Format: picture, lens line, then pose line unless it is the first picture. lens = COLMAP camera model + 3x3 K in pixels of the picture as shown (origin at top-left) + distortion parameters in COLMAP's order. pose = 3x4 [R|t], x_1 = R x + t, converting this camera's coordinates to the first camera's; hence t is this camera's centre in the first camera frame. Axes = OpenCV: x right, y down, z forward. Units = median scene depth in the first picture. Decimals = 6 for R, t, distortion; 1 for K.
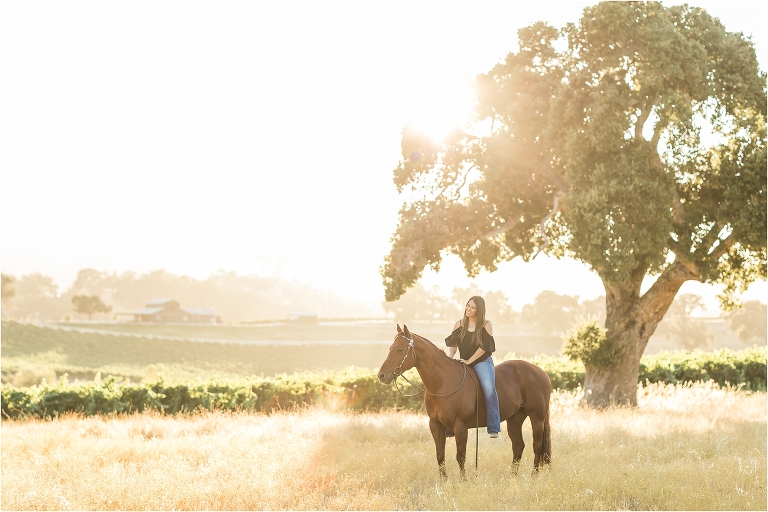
lens RADIAL K [[1948.4, 0, 375.9], [0, 1948.4, 257.2], [0, 0, 1]] dist [0.060100, 0.000000]
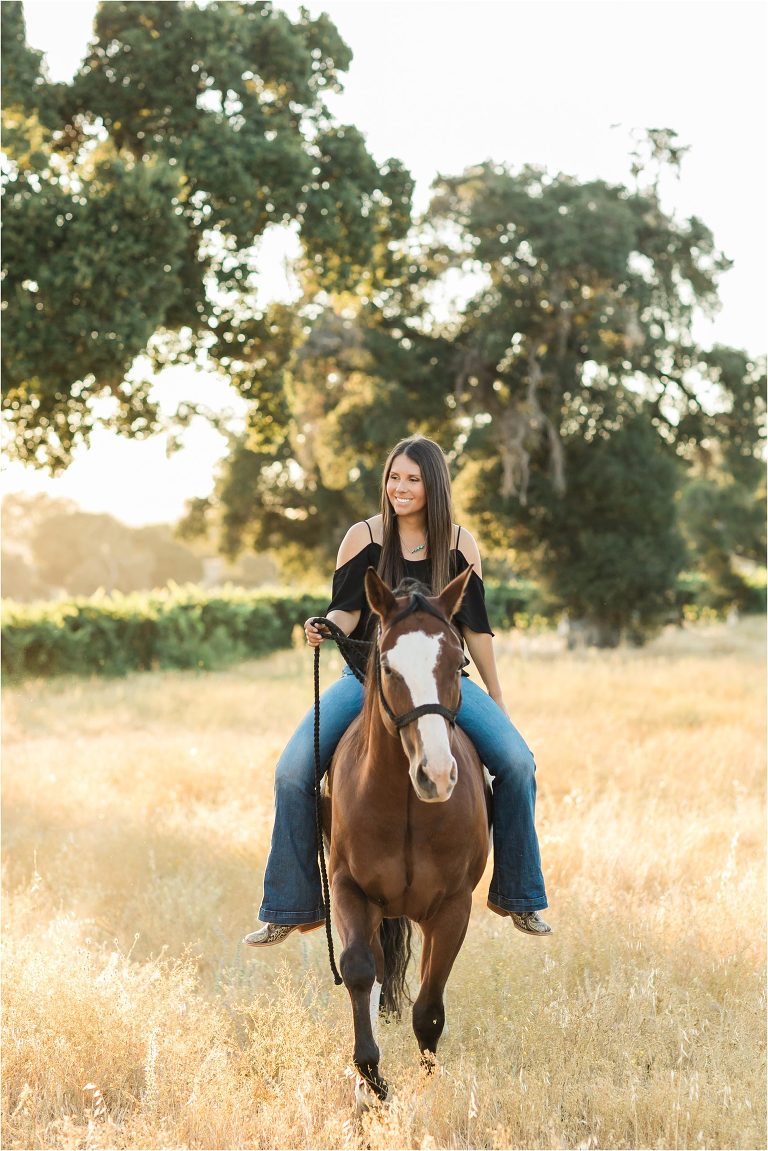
lens RADIAL K [[2795.8, 0, 433.6], [0, 2795.8, 571.8], [0, 0, 1]] dist [0.001118, 0.000000]
pose [[0.934152, 0.001774, 0.356871, 0.039418], [-0.014679, 0.999332, 0.033456, 0.012989], [-0.356574, -0.036492, 0.933554, 0.293930]]
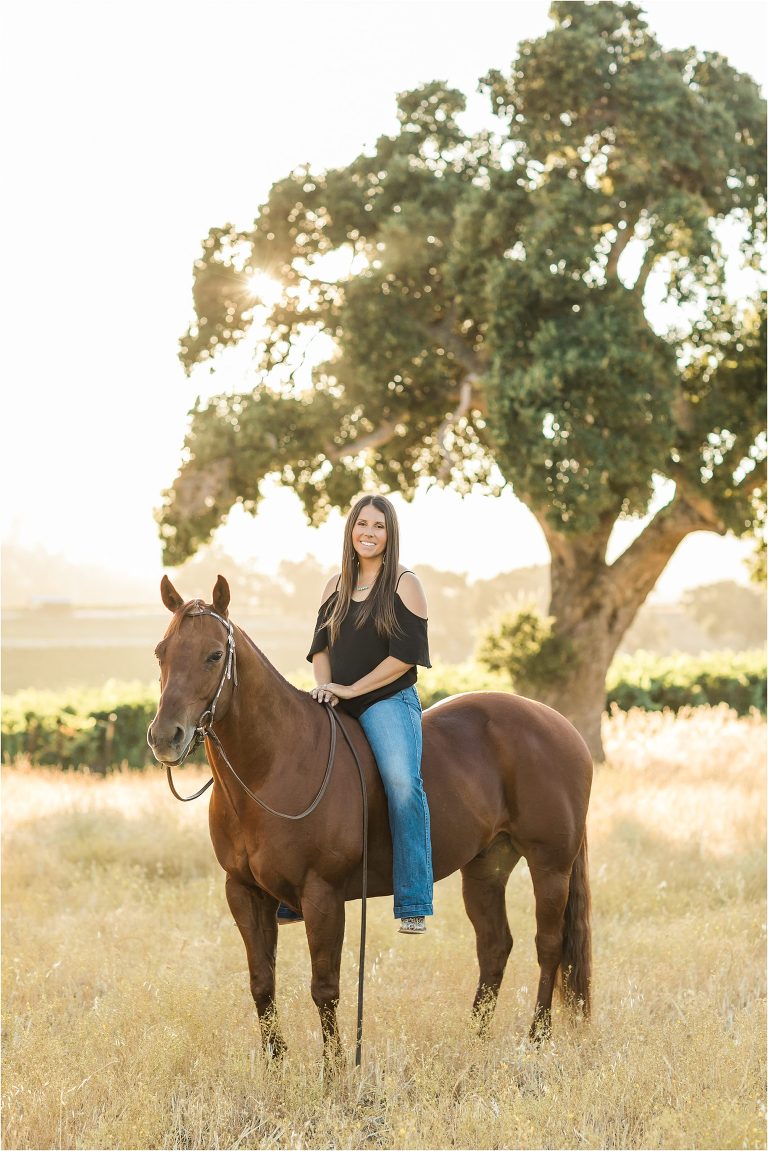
lens RADIAL K [[2795.8, 0, 382.5], [0, 2795.8, 574.9], [0, 0, 1]] dist [0.001118, 0.000000]
pose [[0.997047, 0.001594, 0.076779, 0.006074], [-0.003088, 0.999808, 0.019341, 0.008530], [-0.076733, -0.019521, 0.996861, 0.188813]]
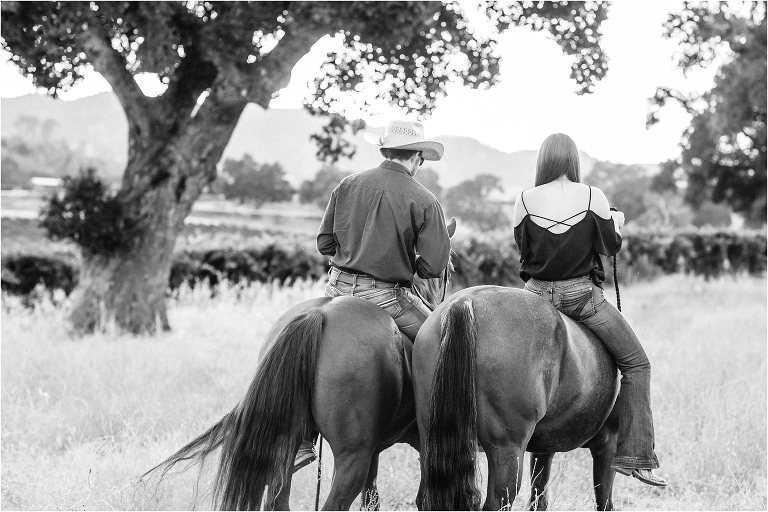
lens RADIAL K [[1865.5, 0, 469.1], [0, 1865.5, 203.2], [0, 0, 1]] dist [0.001118, 0.000000]
pose [[0.992125, 0.031068, 0.121339, 0.157003], [-0.034855, 0.998965, 0.029214, 0.022539], [-0.120306, -0.033213, 0.992181, 0.439768]]
